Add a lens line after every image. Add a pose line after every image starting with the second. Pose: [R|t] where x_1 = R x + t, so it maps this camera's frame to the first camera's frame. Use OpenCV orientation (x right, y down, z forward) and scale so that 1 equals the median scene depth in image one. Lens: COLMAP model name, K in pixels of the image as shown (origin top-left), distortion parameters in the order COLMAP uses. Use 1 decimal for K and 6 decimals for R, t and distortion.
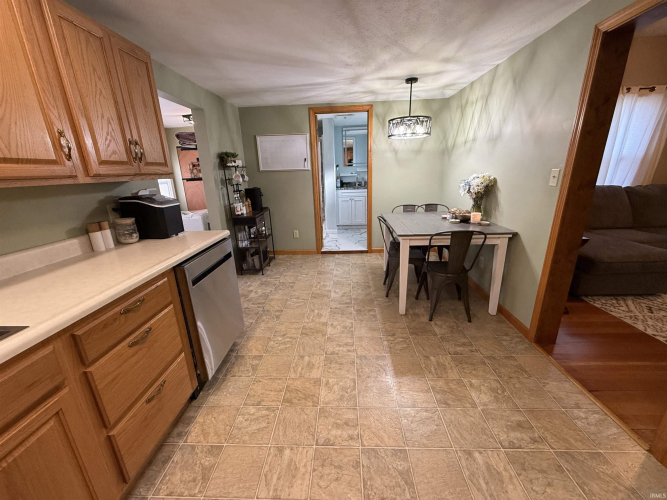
lens RADIAL K [[265.8, 0, 332.9], [0, 265.8, 250.5], [0, 0, 1]] dist [-0.002809, 0.000885]
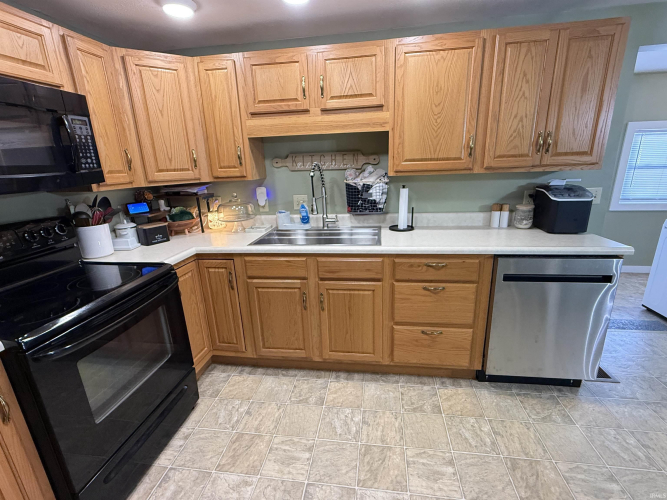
lens RADIAL K [[310.0, 0, 334.1], [0, 310.0, 251.0], [0, 0, 1]] dist [0.000947, 0.000403]
pose [[-0.098591, 0.309231, -0.945863, 0.538374], [-0.249284, 0.912513, 0.324312, -0.166183], [0.963399, 0.267762, -0.012879, 0.323874]]
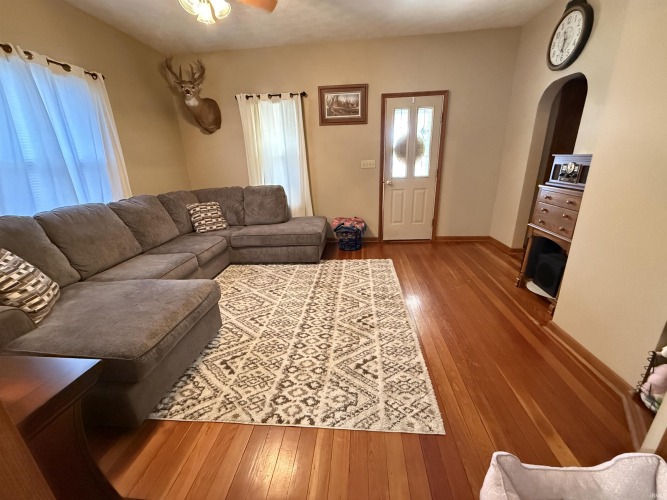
lens RADIAL K [[265.8, 0, 336.0], [0, 265.8, 249.8], [0, 0, 1]] dist [-0.002809, 0.000885]
pose [[0.047918, -0.287525, 0.956574, 0.883376], [0.319049, 0.911912, 0.258118, -0.247563], [-0.946526, 0.292825, 0.135432, 0.766838]]
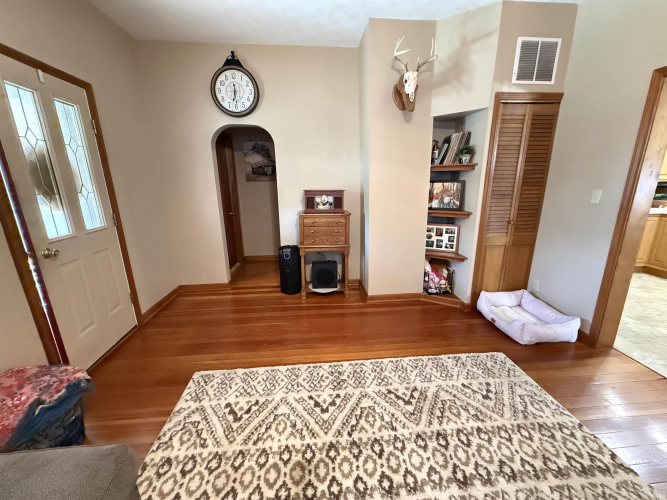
lens RADIAL K [[265.8, 0, 332.5], [0, 265.8, 250.1], [0, 0, 1]] dist [-0.002809, 0.000885]
pose [[-0.991329, 0.077589, -0.106046, 2.439802], [0.010791, 0.852398, 0.522782, -0.562555], [0.130956, 0.517104, -0.845845, 1.467877]]
